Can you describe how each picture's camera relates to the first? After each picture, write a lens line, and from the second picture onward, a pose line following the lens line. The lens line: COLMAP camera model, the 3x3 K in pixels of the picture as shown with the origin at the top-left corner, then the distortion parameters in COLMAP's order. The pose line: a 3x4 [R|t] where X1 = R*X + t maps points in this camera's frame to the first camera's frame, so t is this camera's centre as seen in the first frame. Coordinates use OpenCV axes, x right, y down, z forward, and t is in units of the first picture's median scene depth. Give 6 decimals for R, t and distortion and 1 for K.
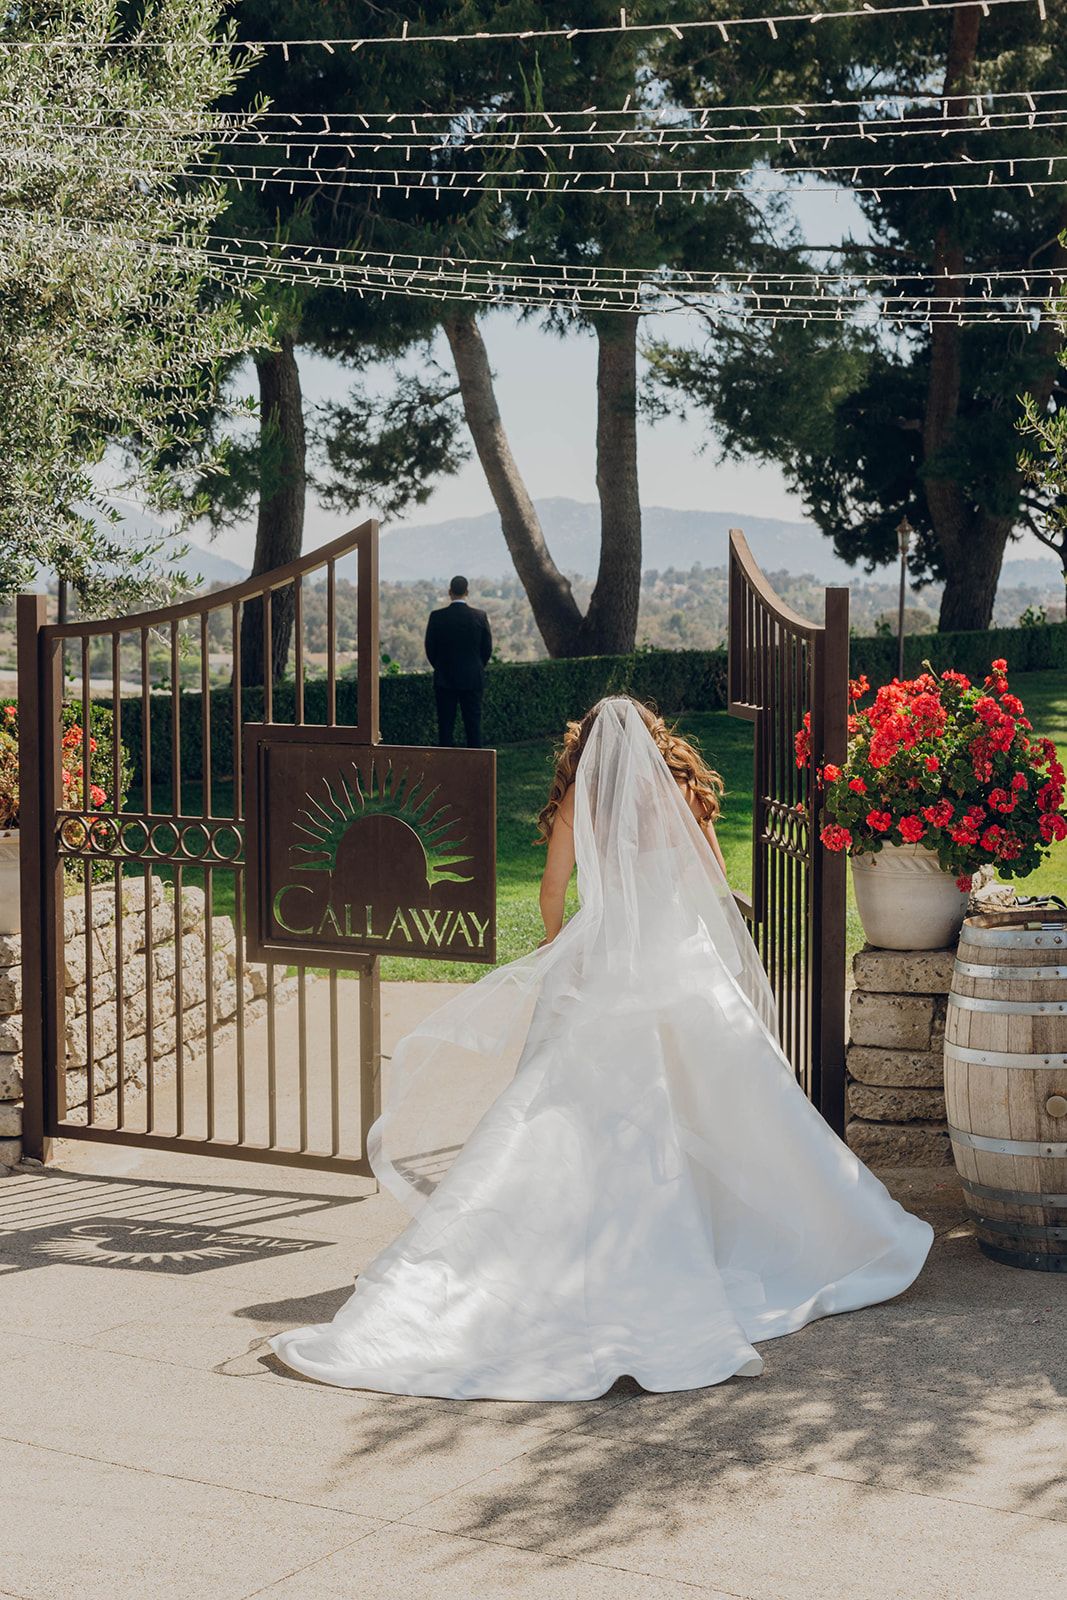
lens RADIAL K [[1901.5, 0, 534.5], [0, 1901.5, 672.7], [0, 0, 1]] dist [-0.013237, -0.037239]
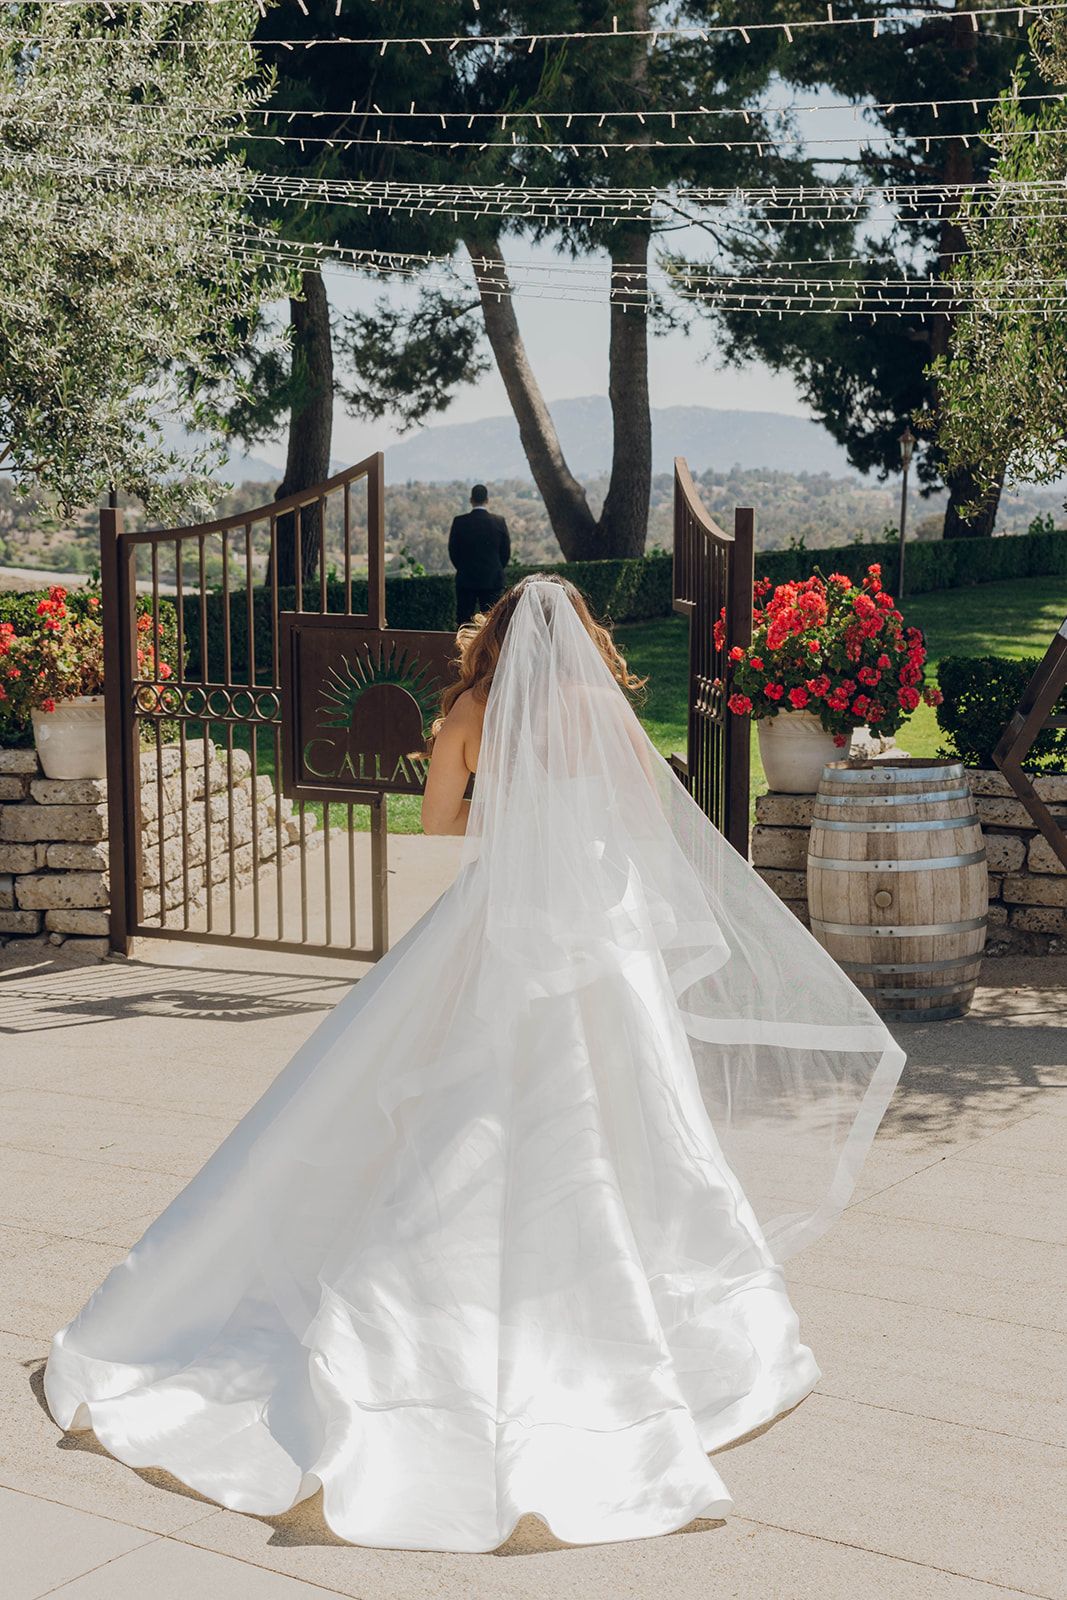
lens RADIAL K [[1914.6, 0, 532.2], [0, 1914.6, 799.7], [0, 0, 1]] dist [-0.019364, -0.021101]
pose [[0.999797, 0.008233, -0.018394, 0.032309], [-0.006041, 0.993207, 0.116205, 0.001023], [0.019226, -0.116071, 0.993055, -0.225174]]
